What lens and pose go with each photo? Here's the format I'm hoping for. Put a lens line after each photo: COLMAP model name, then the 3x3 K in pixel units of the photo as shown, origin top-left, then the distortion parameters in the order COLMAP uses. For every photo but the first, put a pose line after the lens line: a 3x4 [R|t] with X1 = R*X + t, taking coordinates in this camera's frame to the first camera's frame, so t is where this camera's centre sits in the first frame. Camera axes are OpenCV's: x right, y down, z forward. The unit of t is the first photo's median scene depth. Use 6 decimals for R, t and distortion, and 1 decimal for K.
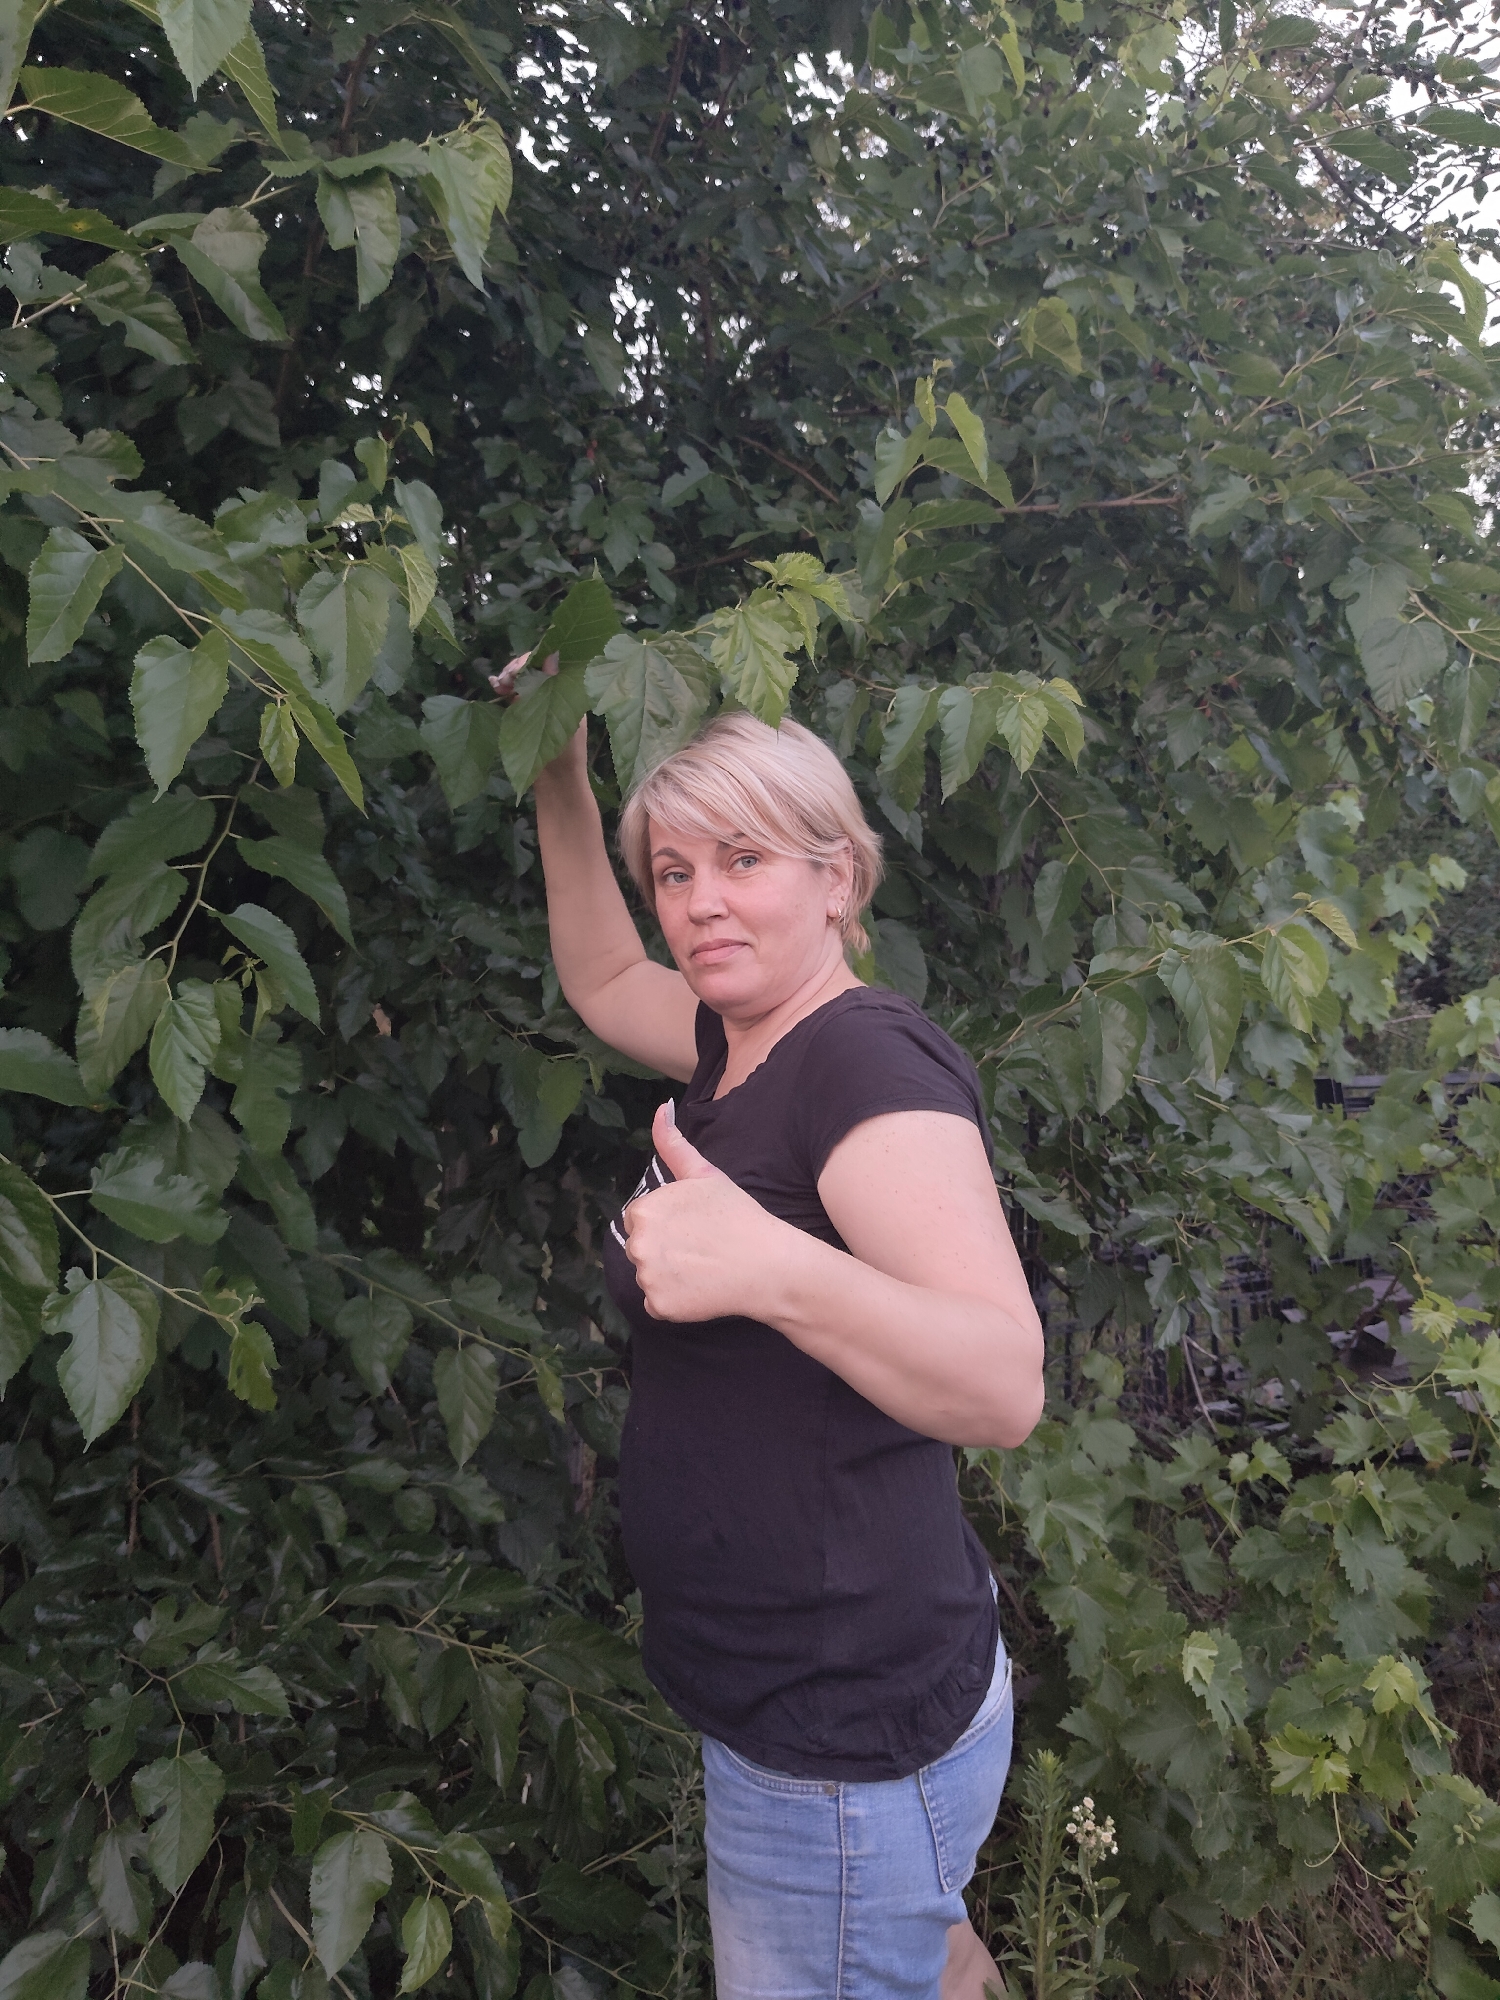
lens RADIAL K [[1520.2, 0, 745.9], [0, 1520.2, 987.7], [0, 0, 1]] dist [0.027221, -0.107997]
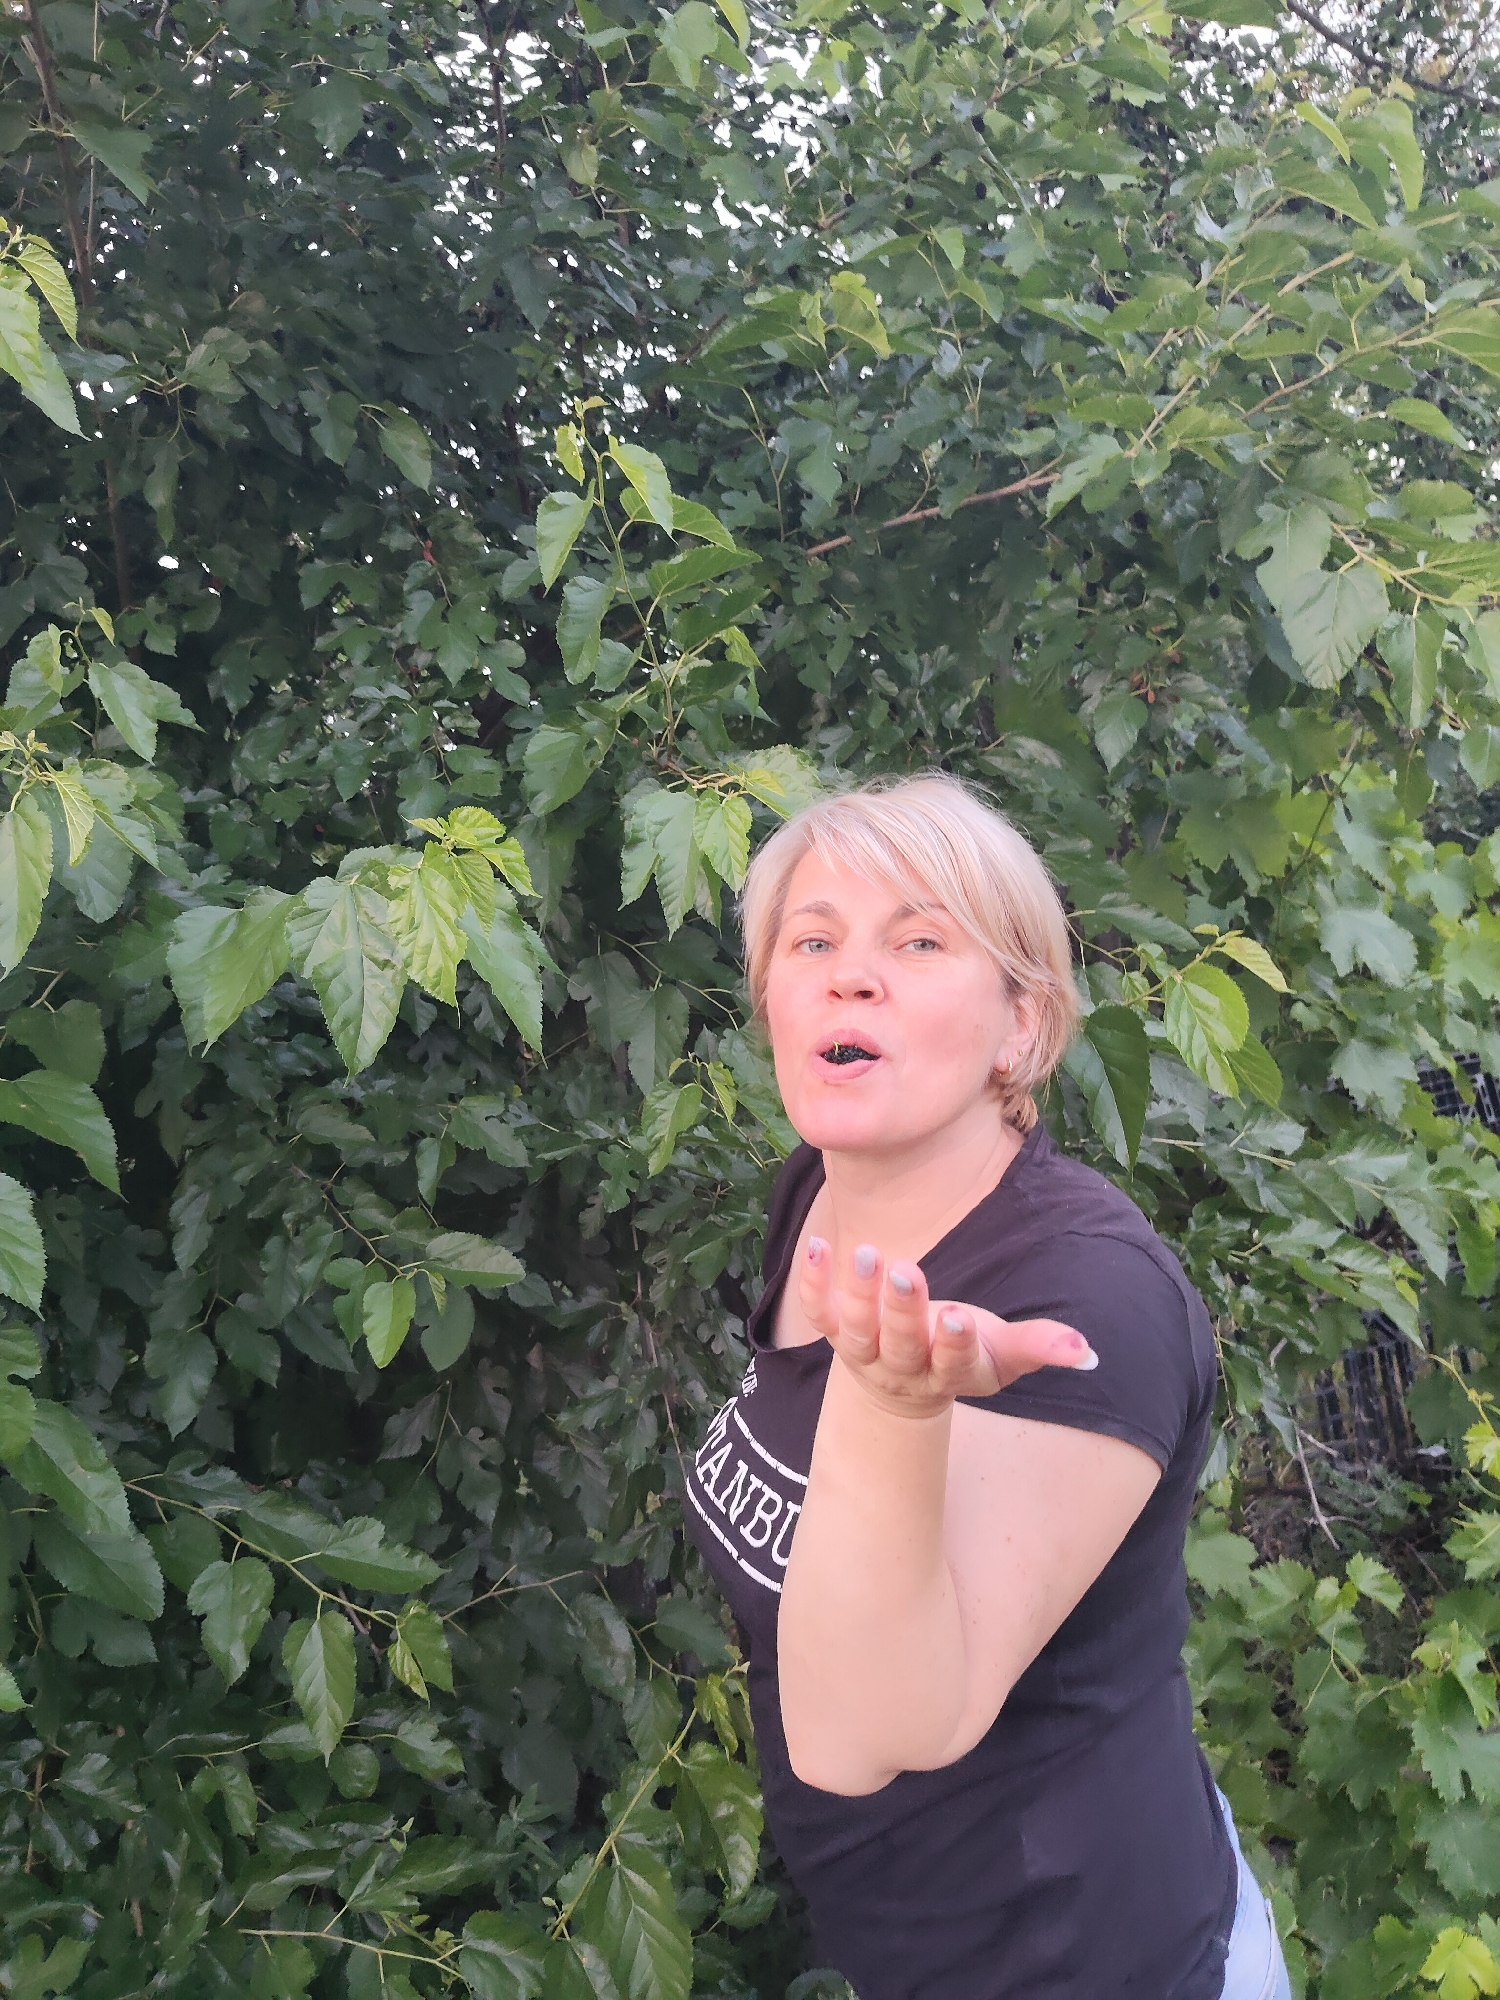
lens RADIAL K [[1518.3, 0, 781.4], [0, 1518.3, 1004.0], [0, 0, 1]] dist [-0.020716, -0.003487]
pose [[0.975679, -0.155879, -0.154118, 0.245207], [0.155318, 0.987739, -0.015753, -0.051325], [0.154684, -0.008568, 0.987927, 0.176682]]
